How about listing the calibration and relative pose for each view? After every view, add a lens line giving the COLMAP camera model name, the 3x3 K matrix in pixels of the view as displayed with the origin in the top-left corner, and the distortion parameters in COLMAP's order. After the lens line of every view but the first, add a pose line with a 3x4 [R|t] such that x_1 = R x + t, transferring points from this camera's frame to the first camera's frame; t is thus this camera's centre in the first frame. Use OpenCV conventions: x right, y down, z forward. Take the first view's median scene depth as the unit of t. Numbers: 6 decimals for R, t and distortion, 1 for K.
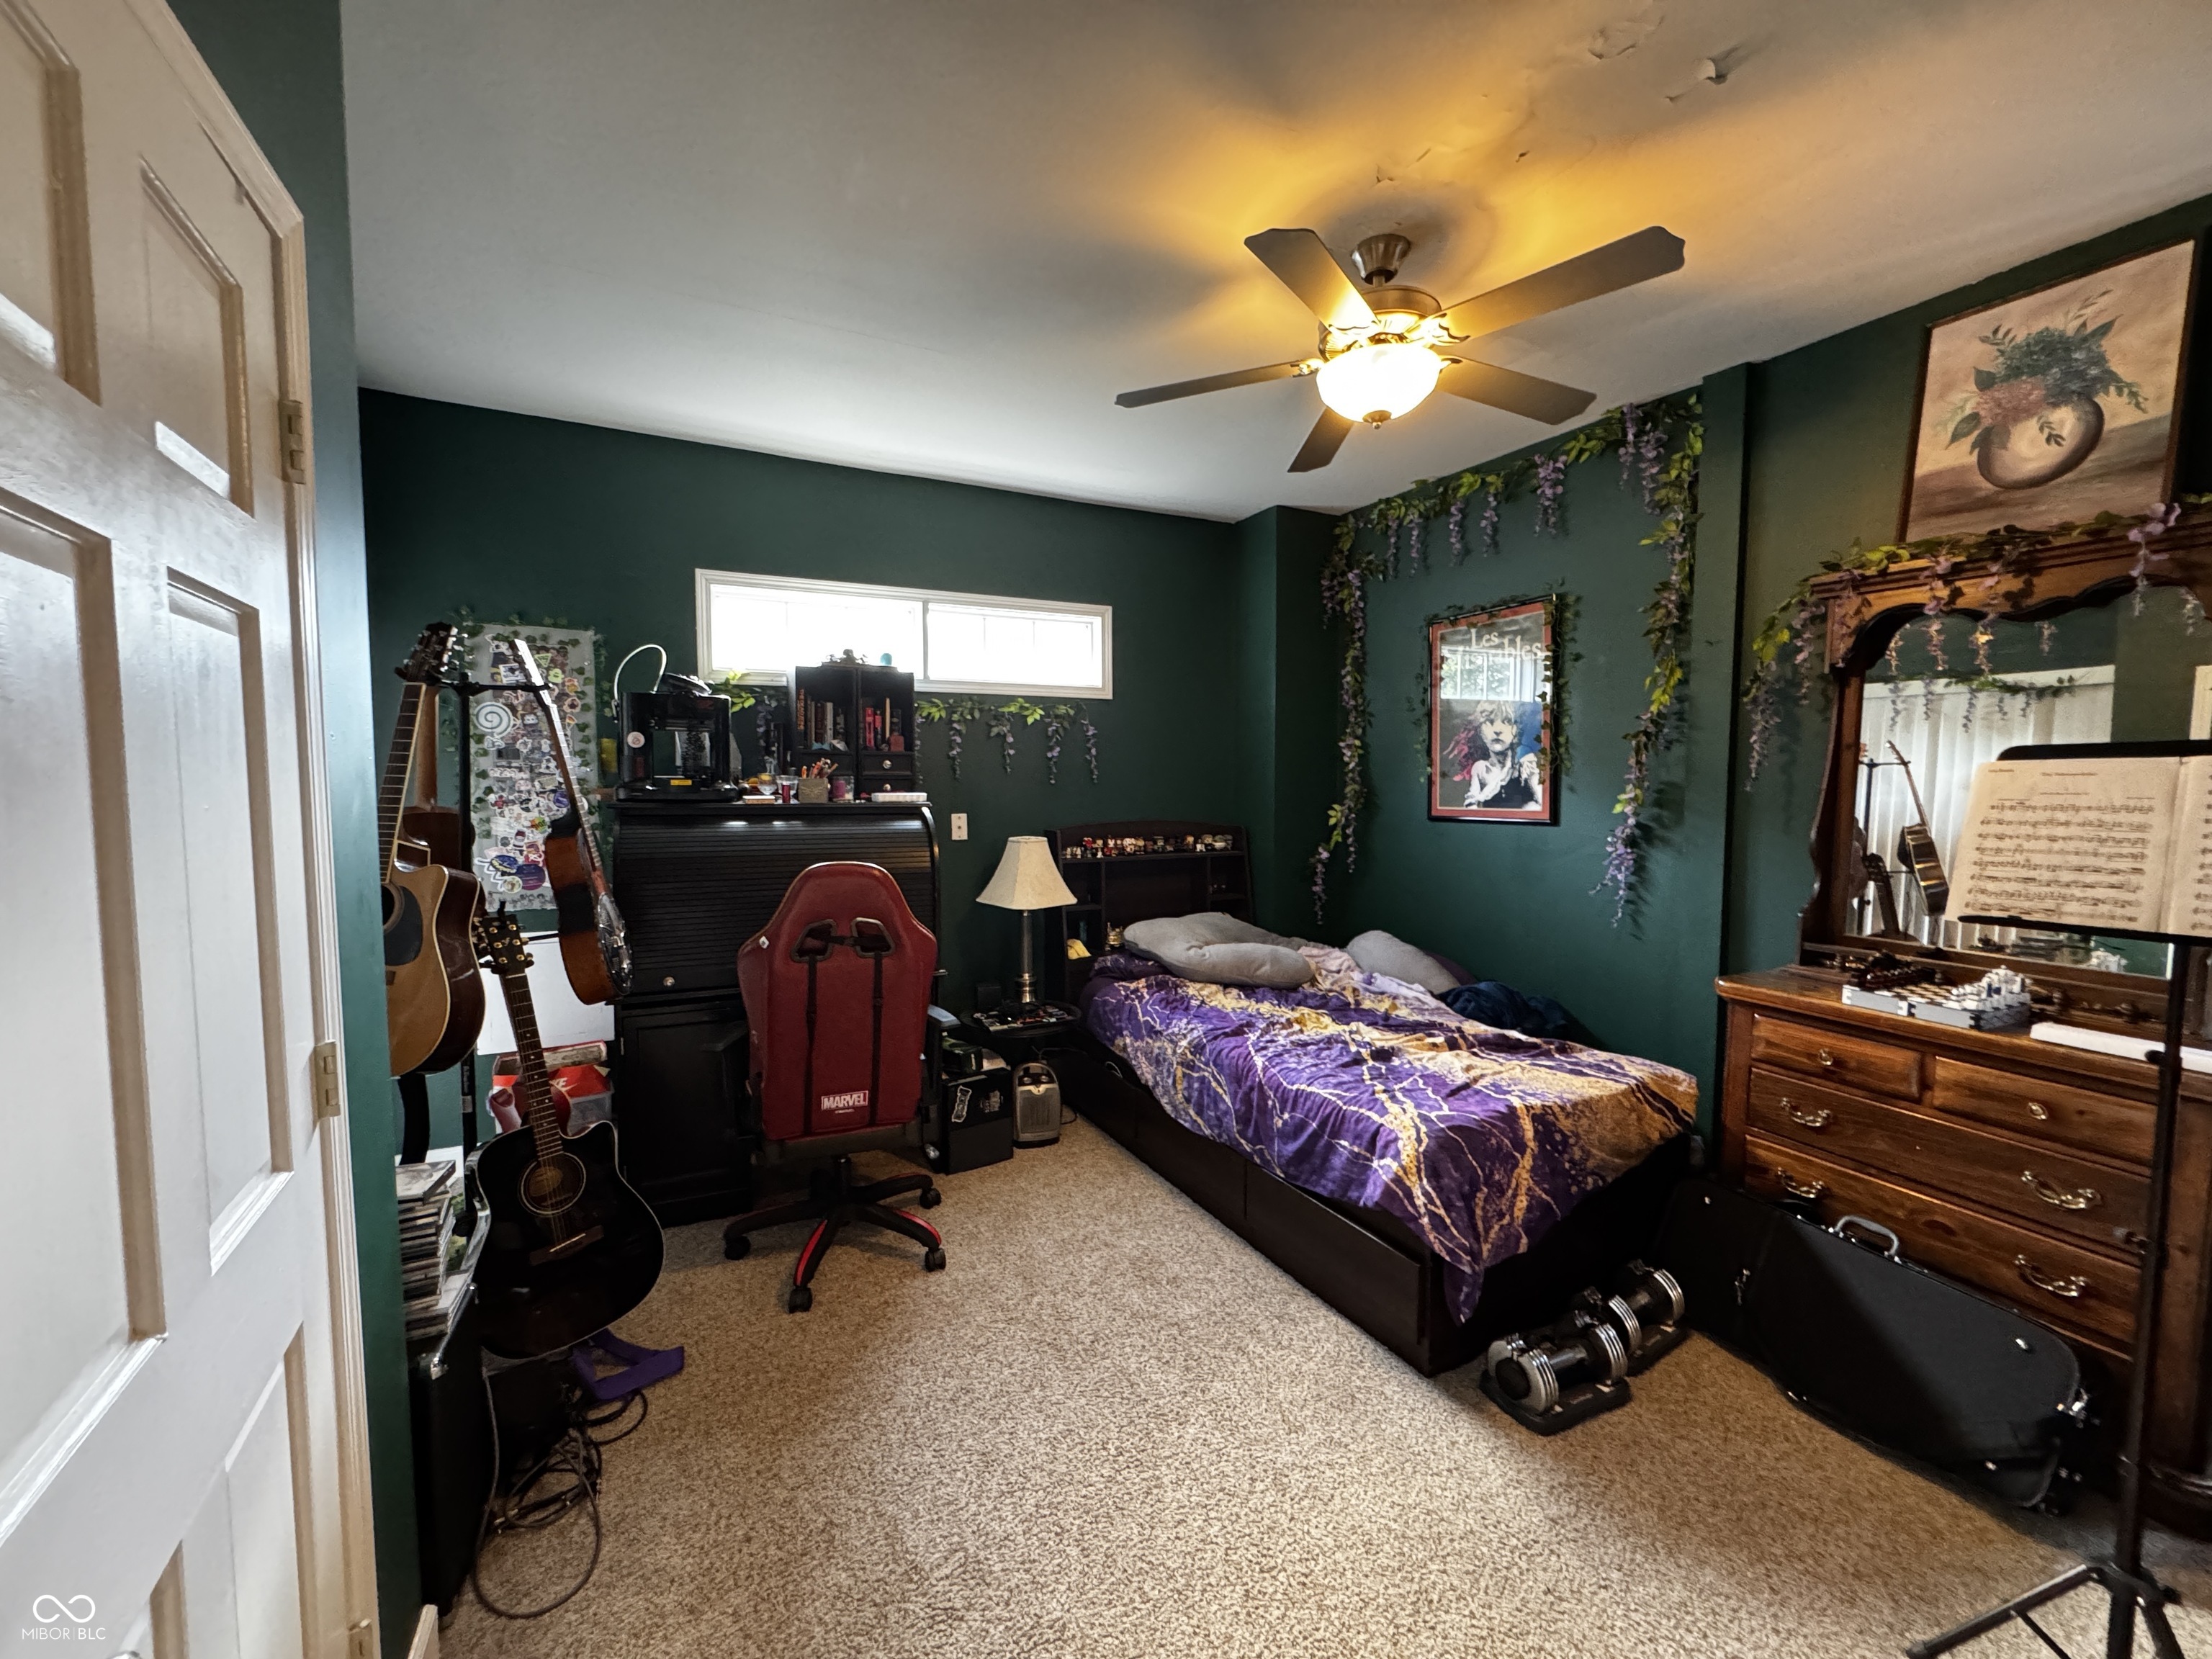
lens RADIAL K [[884.0, 0, 1102.7], [0, 884.0, 830.8], [0, 0, 1]] dist [-0.003434, -0.000050]
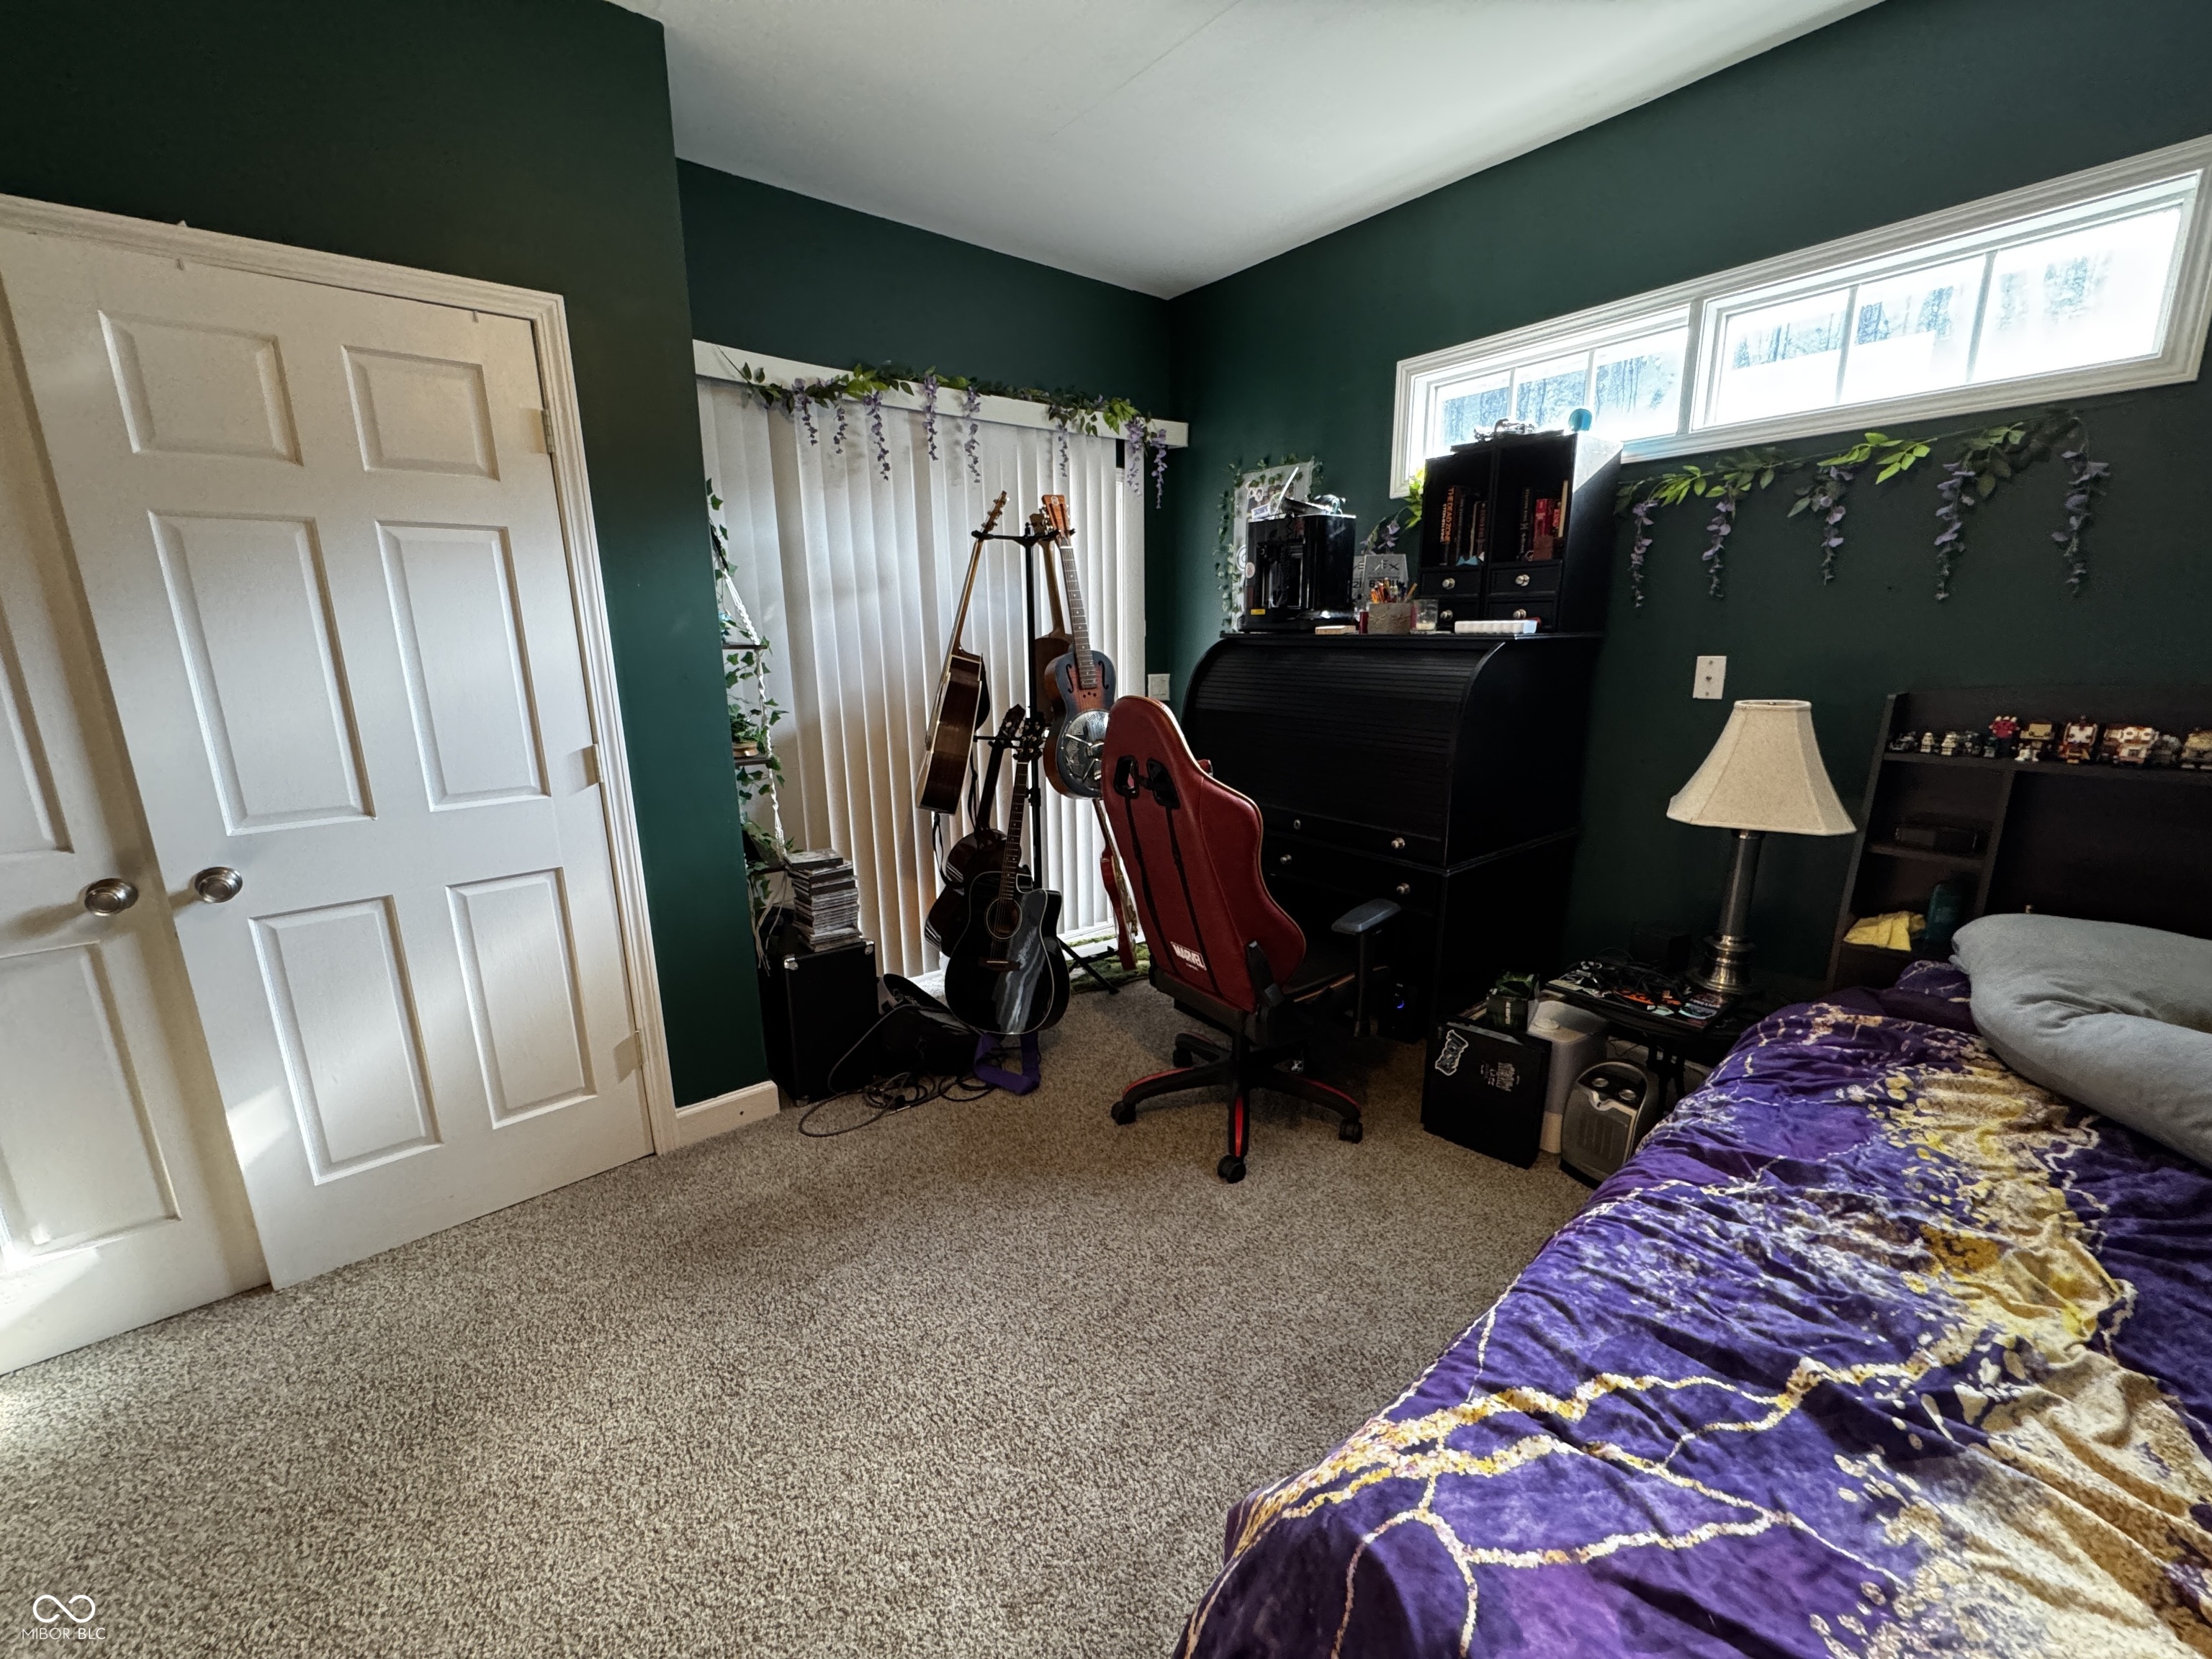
lens RADIAL K [[884.0, 0, 1105.4], [0, 884.0, 832.3], [0, 0, 1]] dist [-0.003434, -0.000050]
pose [[0.213931, 0.211745, -0.953623, 0.435823], [-0.044980, 0.977324, 0.206917, -0.009432], [0.975813, -0.001372, 0.218604, 0.556417]]
